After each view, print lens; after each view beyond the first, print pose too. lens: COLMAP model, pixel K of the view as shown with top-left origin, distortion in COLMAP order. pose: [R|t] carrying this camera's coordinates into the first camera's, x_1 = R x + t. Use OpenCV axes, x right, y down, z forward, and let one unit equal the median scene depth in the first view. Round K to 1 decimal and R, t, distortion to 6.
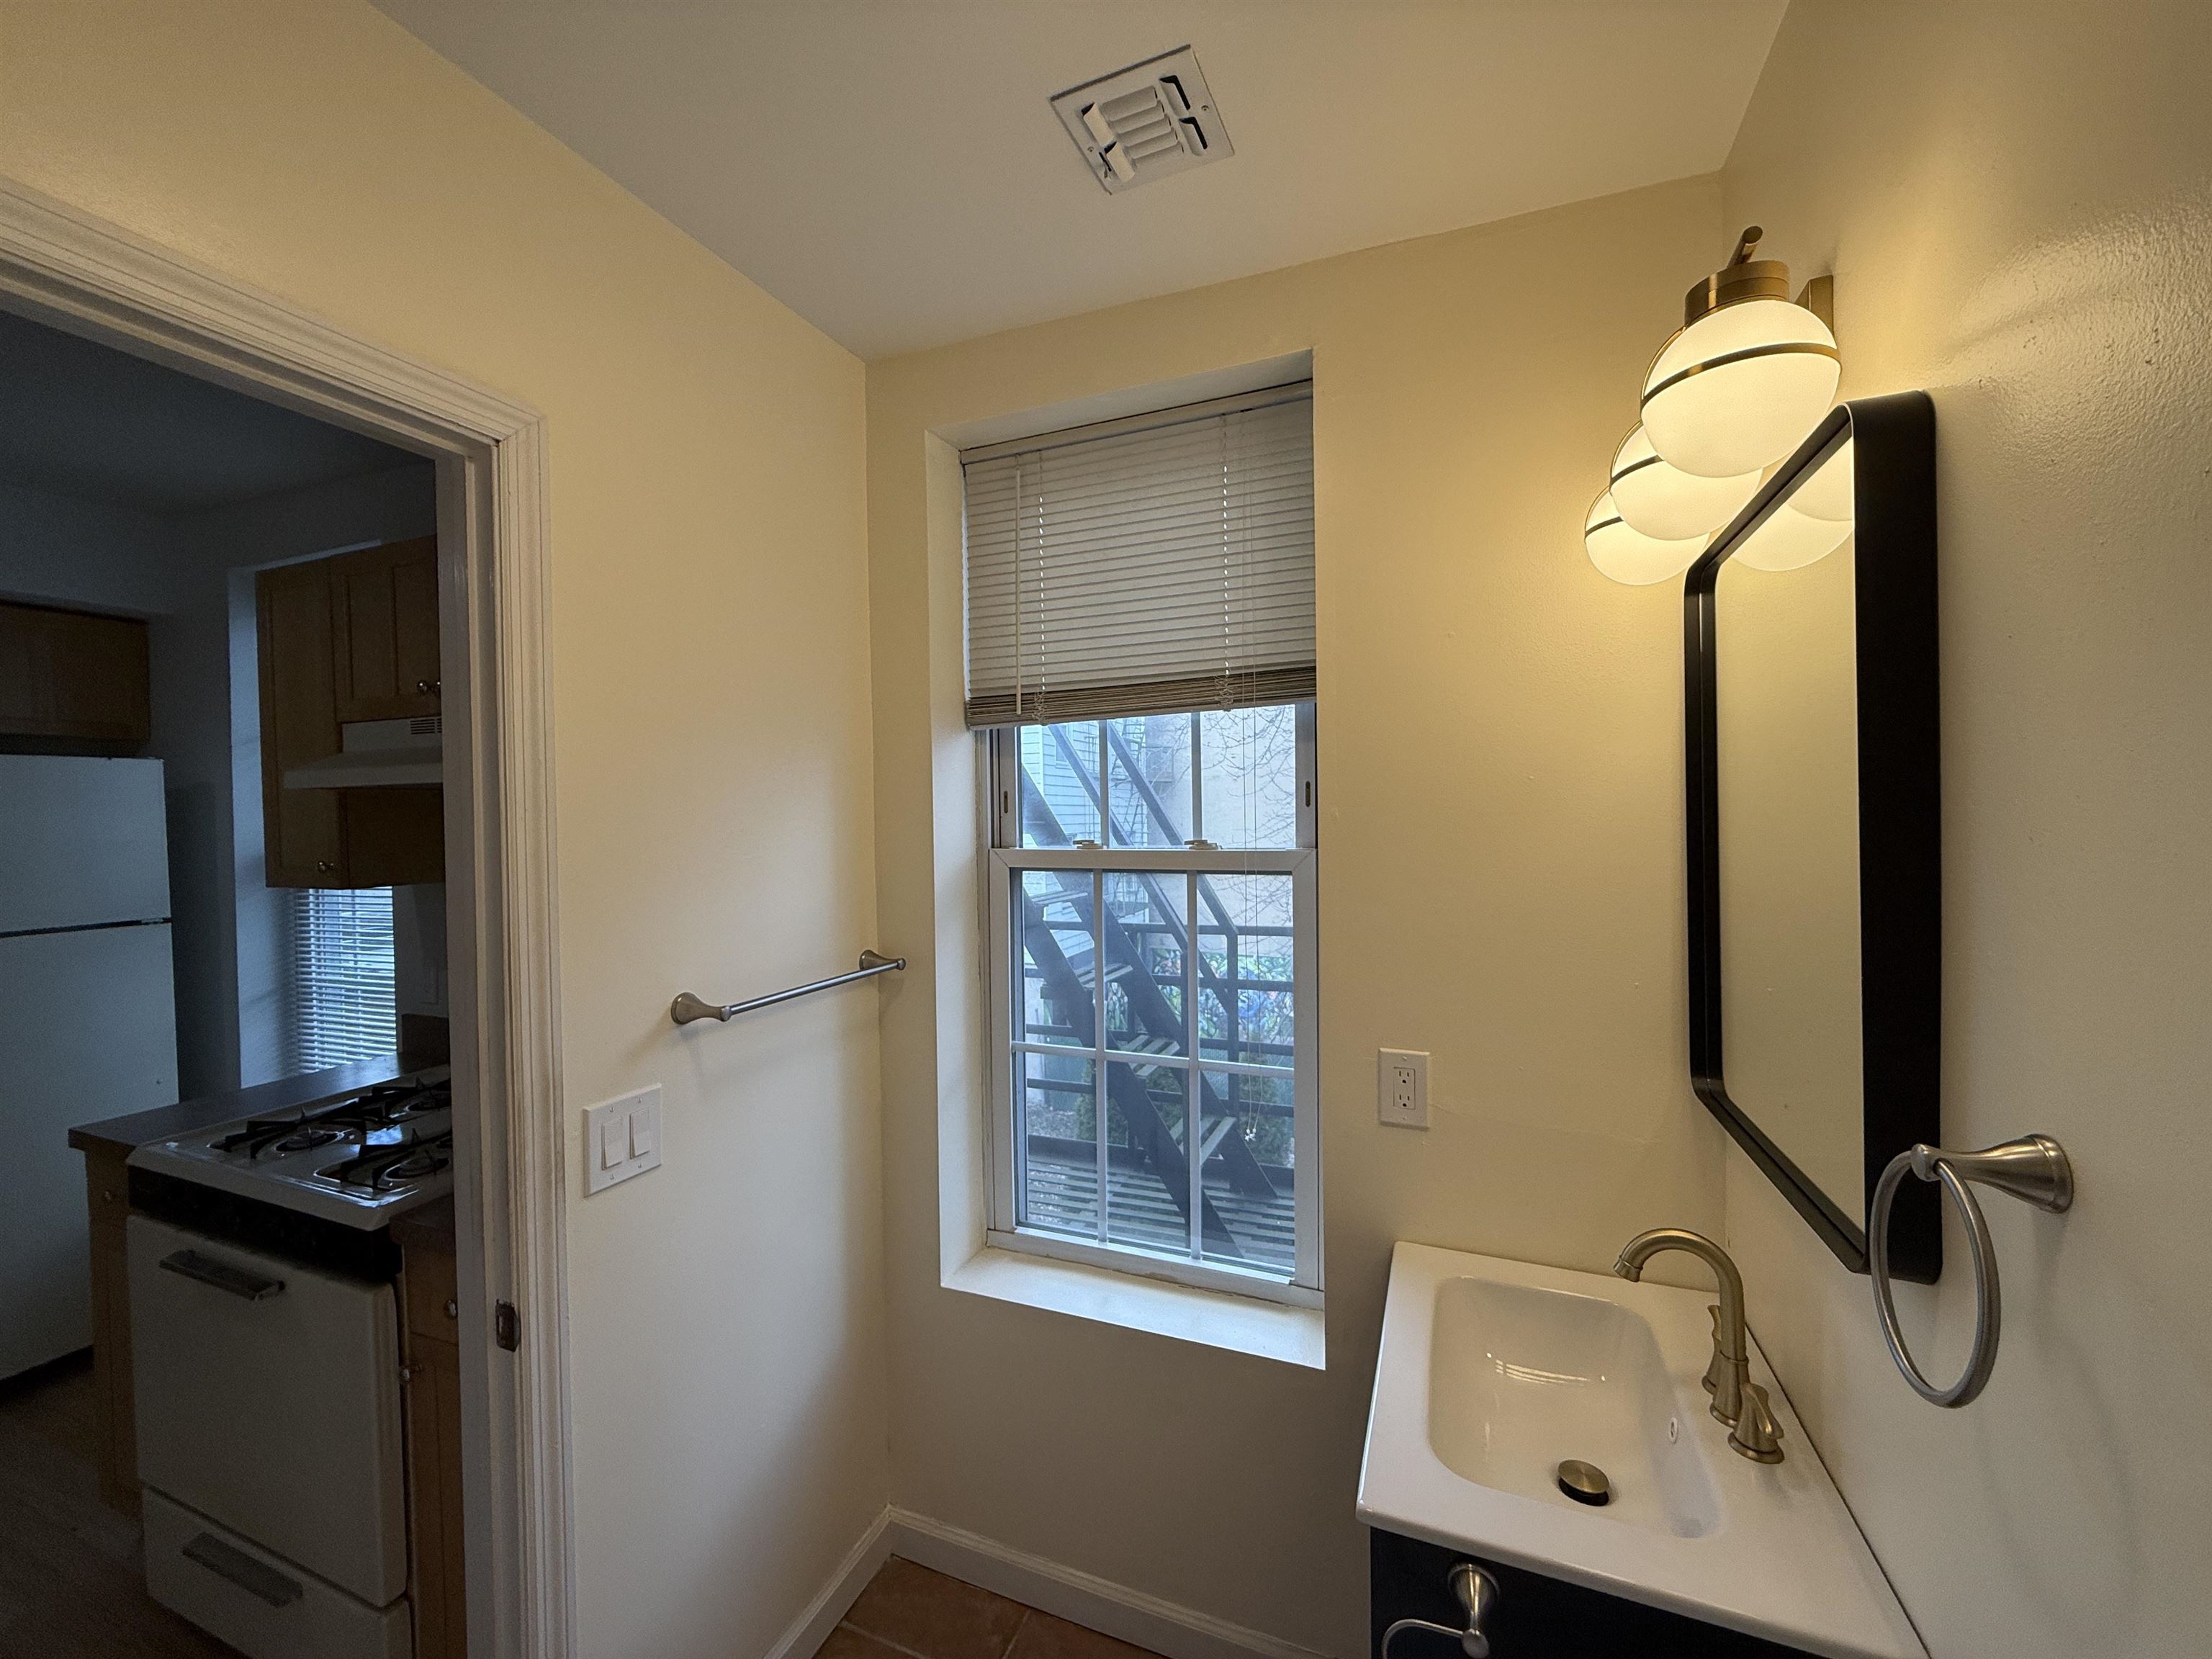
lens RADIAL K [[881.5, 0, 1106.0], [0, 881.5, 829.5], [0, 0, 1]] dist [-0.001352, -0.000033]
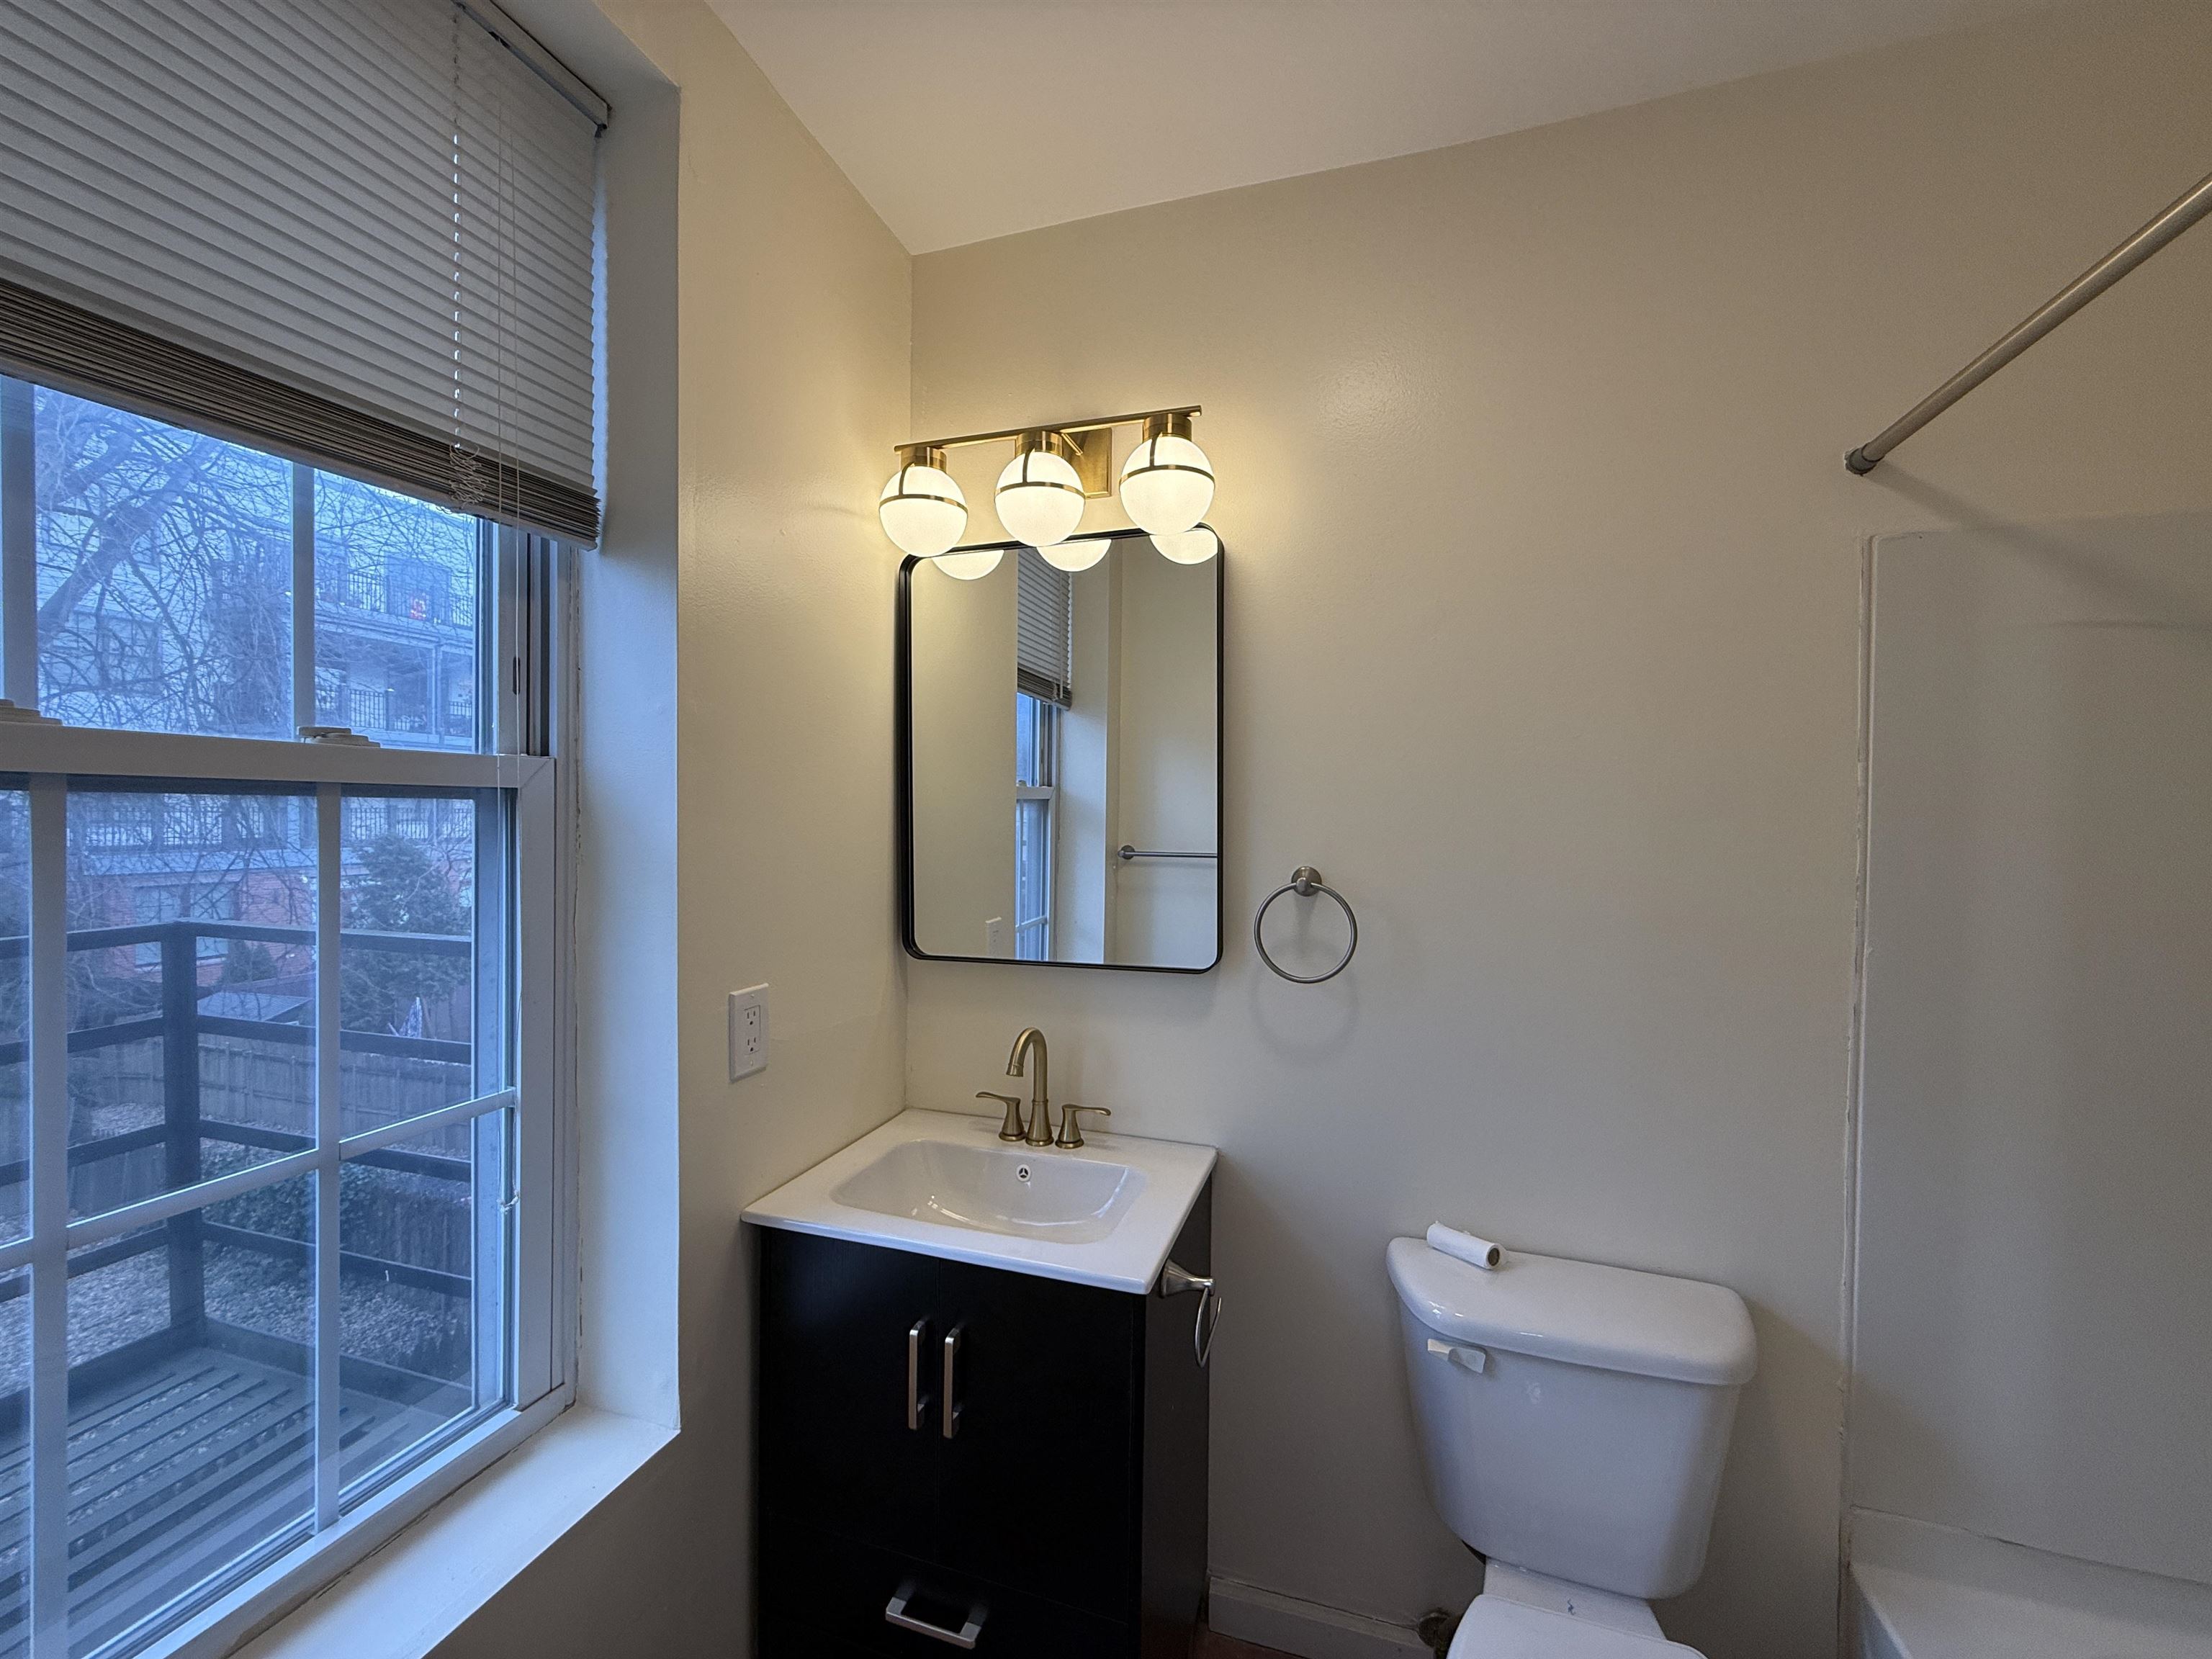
lens RADIAL K [[881.5, 0, 1106.0], [0, 881.5, 829.5], [0, 0, 1]] dist [-0.001352, -0.000033]
pose [[-0.068948, -0.012905, 0.997537, -0.496055], [0.010506, 0.999851, 0.013661, 0.075059], [-0.997565, 0.011422, -0.068802, 0.624845]]
